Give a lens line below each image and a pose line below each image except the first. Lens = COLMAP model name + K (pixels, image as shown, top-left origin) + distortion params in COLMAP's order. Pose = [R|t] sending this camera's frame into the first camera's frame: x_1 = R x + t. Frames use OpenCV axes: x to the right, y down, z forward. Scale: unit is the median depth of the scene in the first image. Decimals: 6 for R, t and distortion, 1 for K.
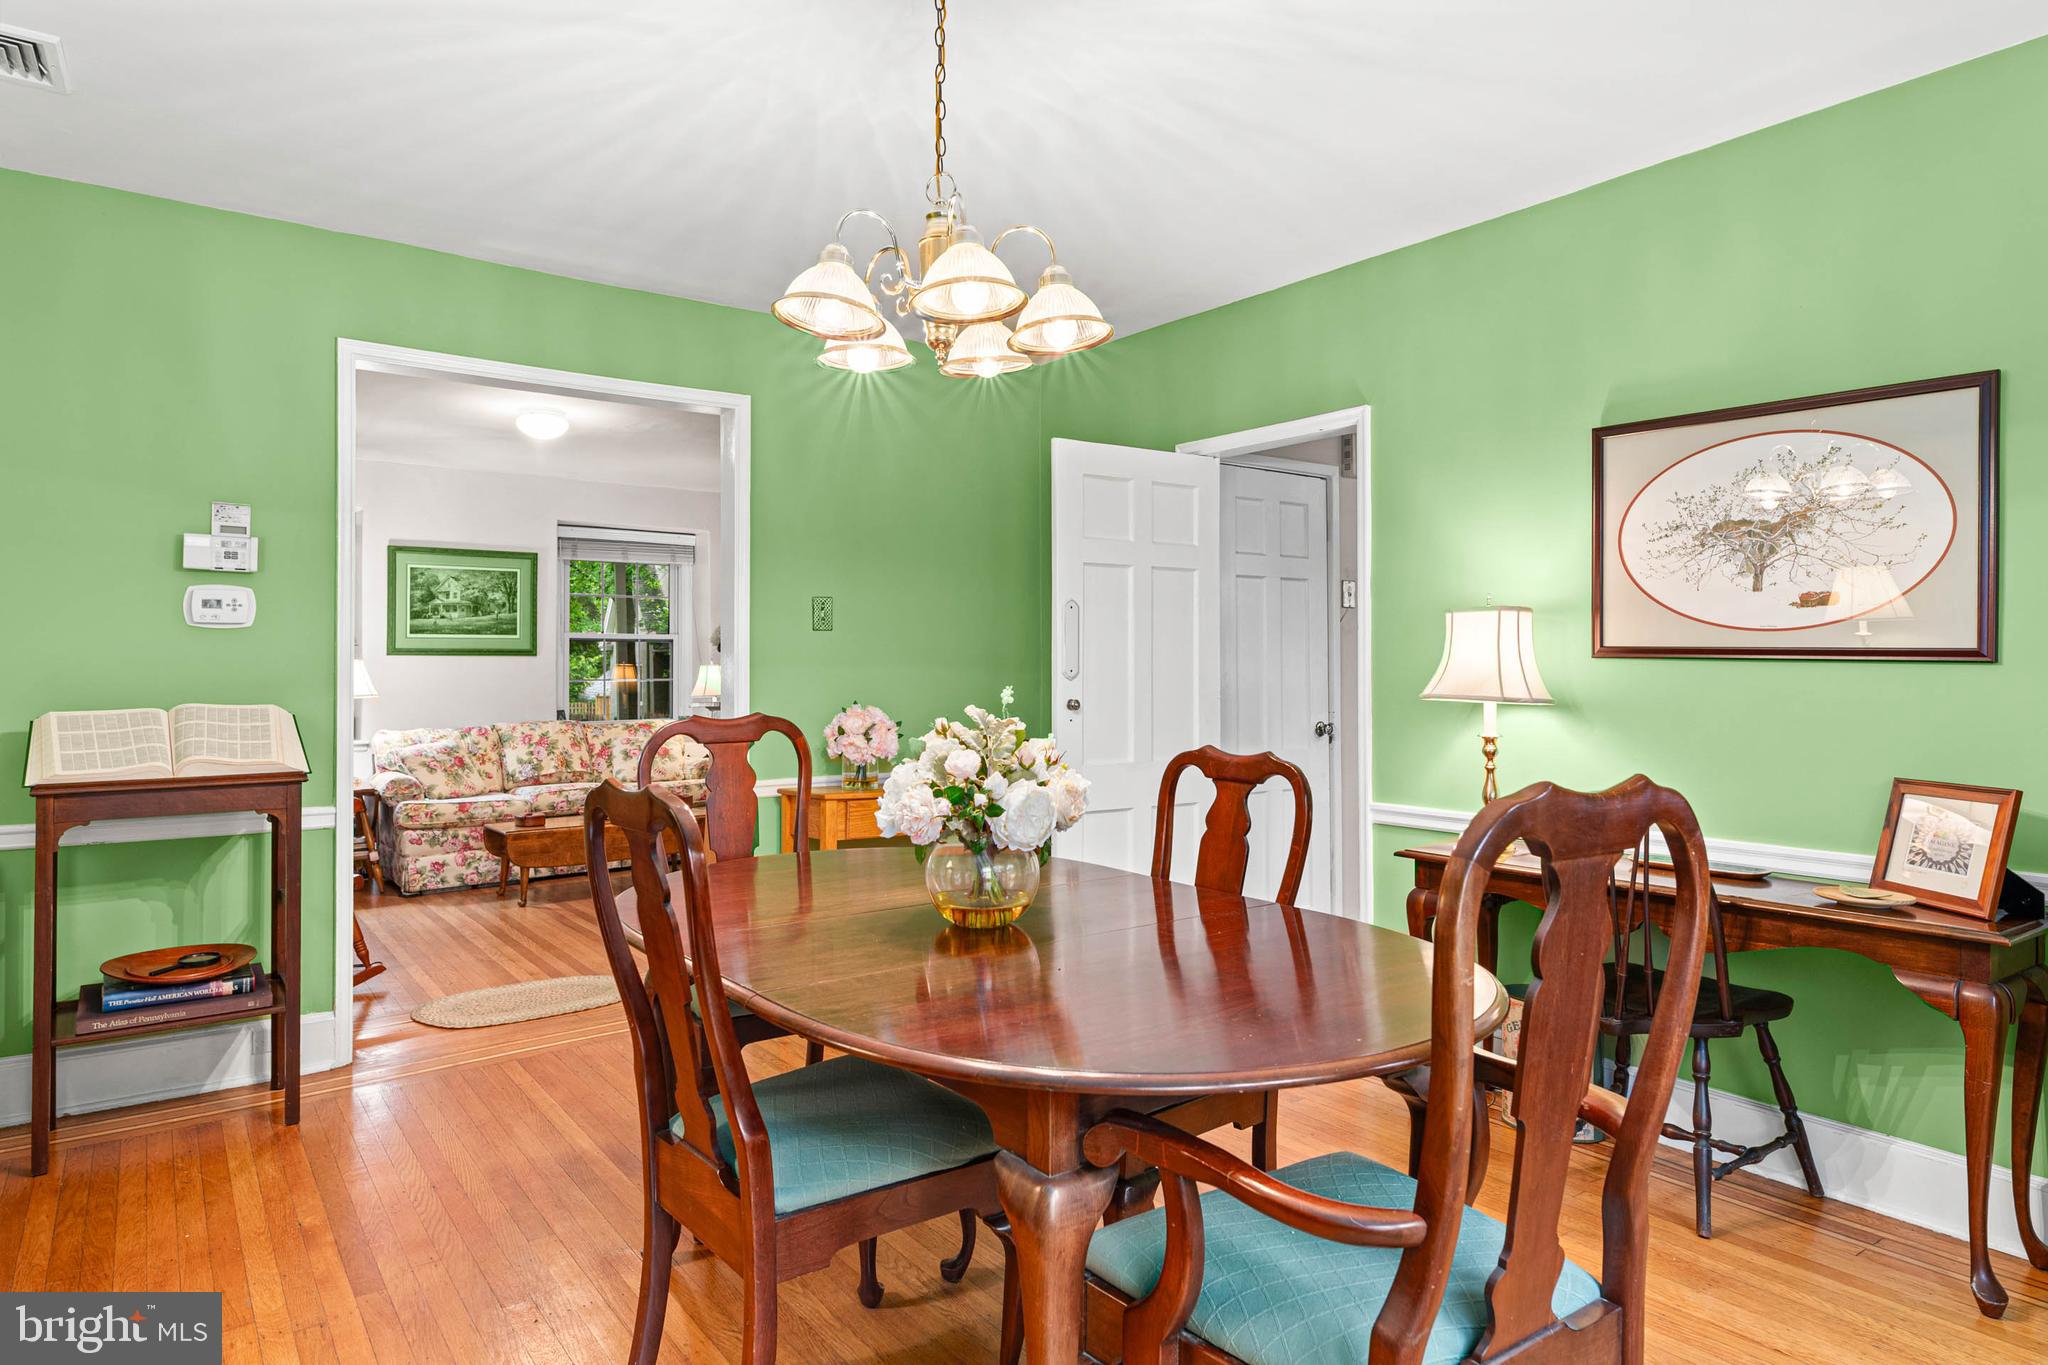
lens RADIAL K [[1189.9, 0, 1028.7], [0, 1189.9, 651.6], [0, 0, 1]] dist [-0.000805, 0.001430]
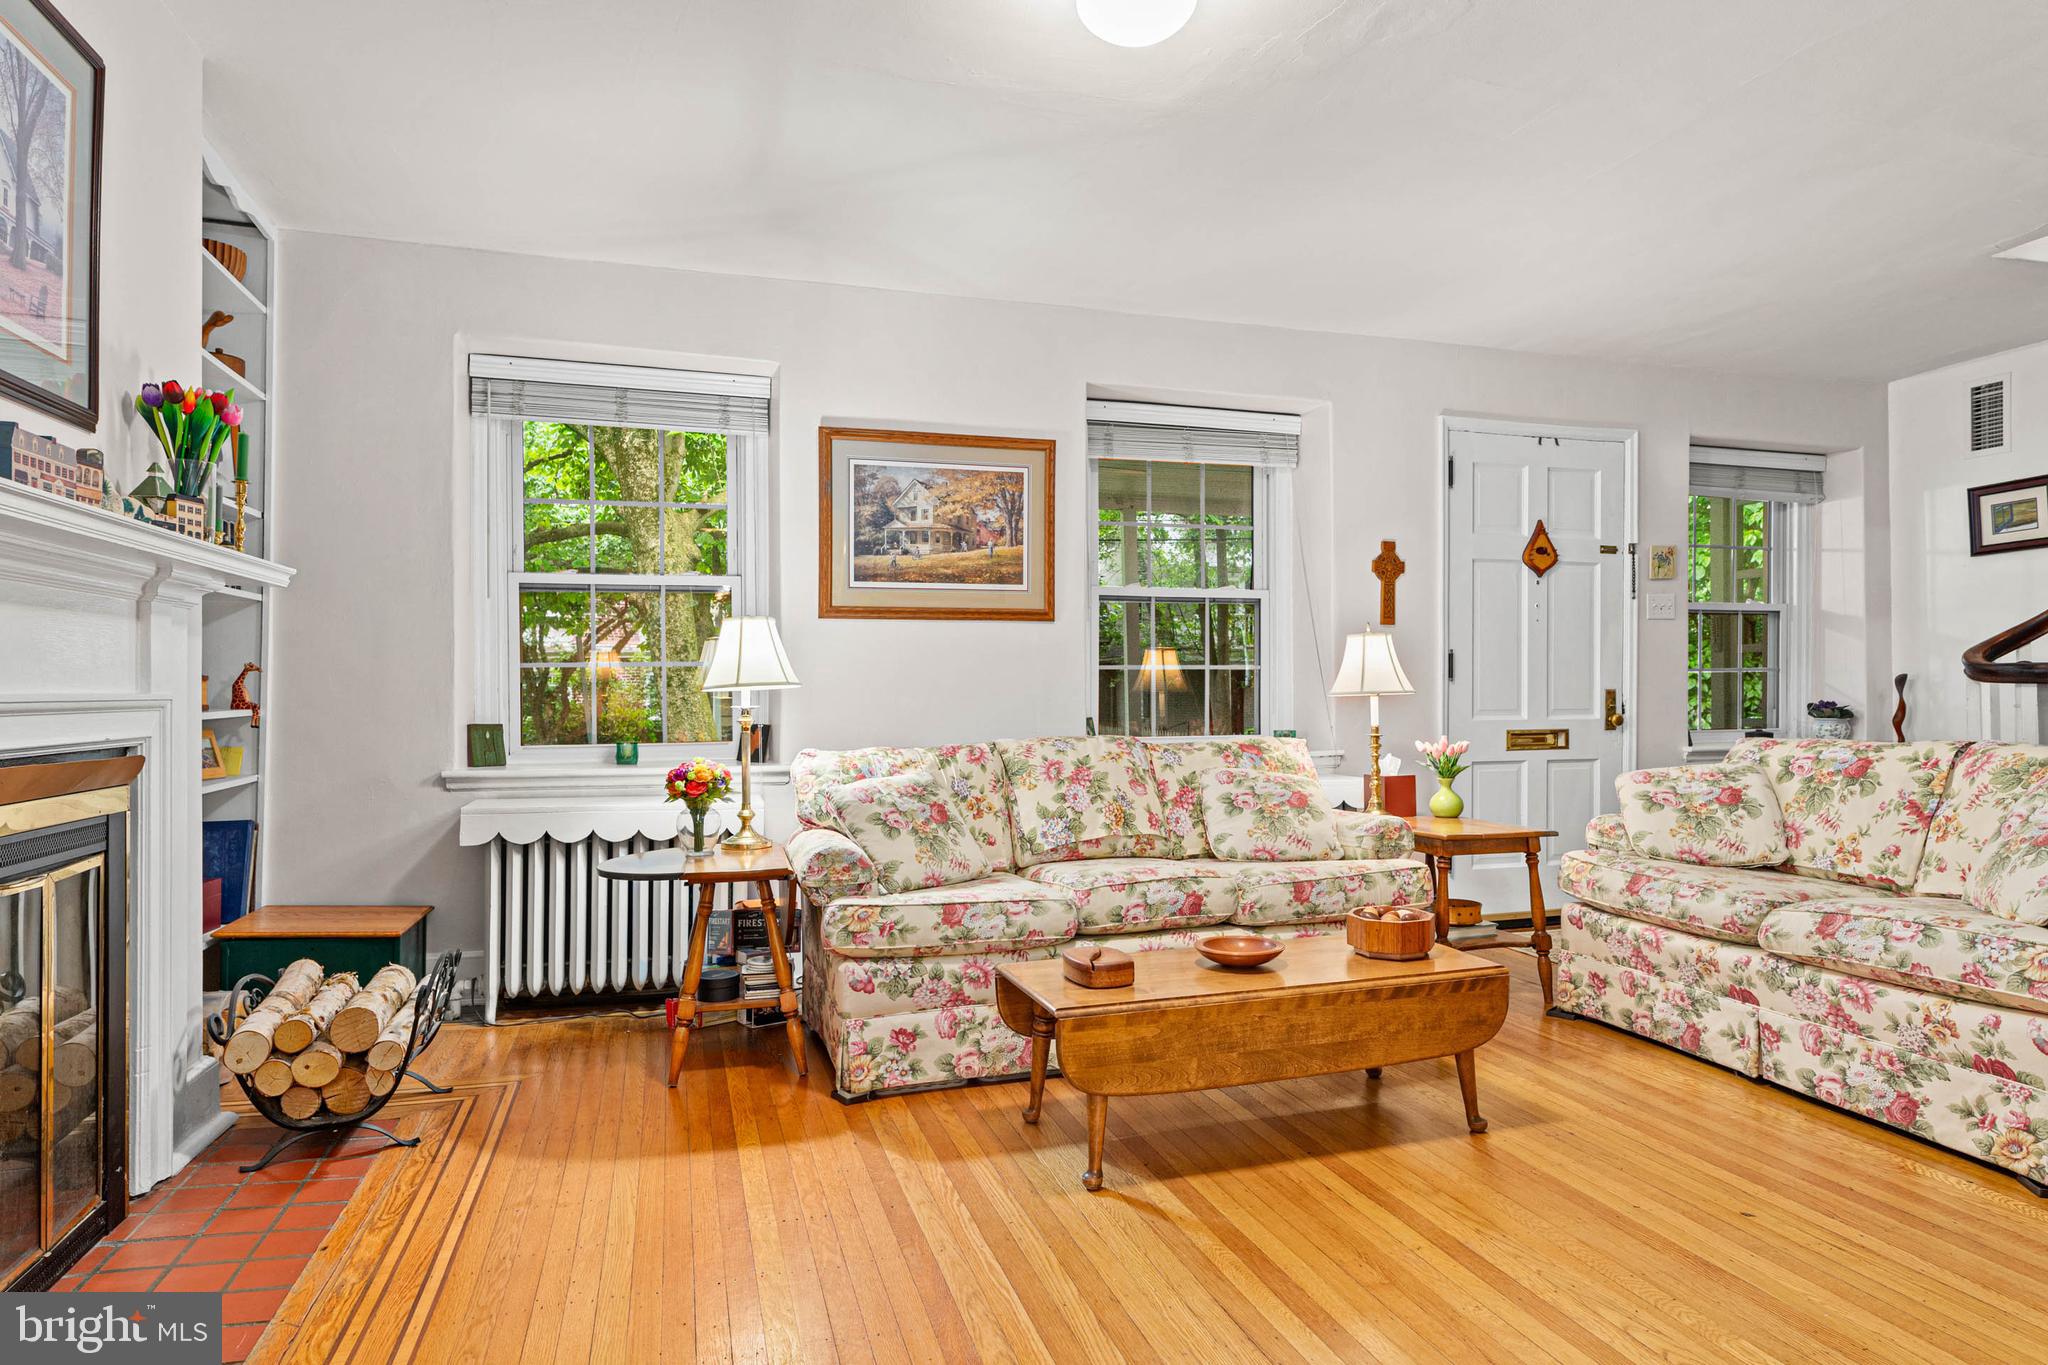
lens RADIAL K [[1189.9, 0, 1026.7], [0, 1189.9, 682.0], [0, 0, 1]] dist [-0.000805, 0.001430]
pose [[0.940553, 0.000396, -0.339646, -0.253966], [0.003800, 0.999924, 0.011690, 0.028232], [0.339625, -0.012286, 0.940481, 0.501536]]
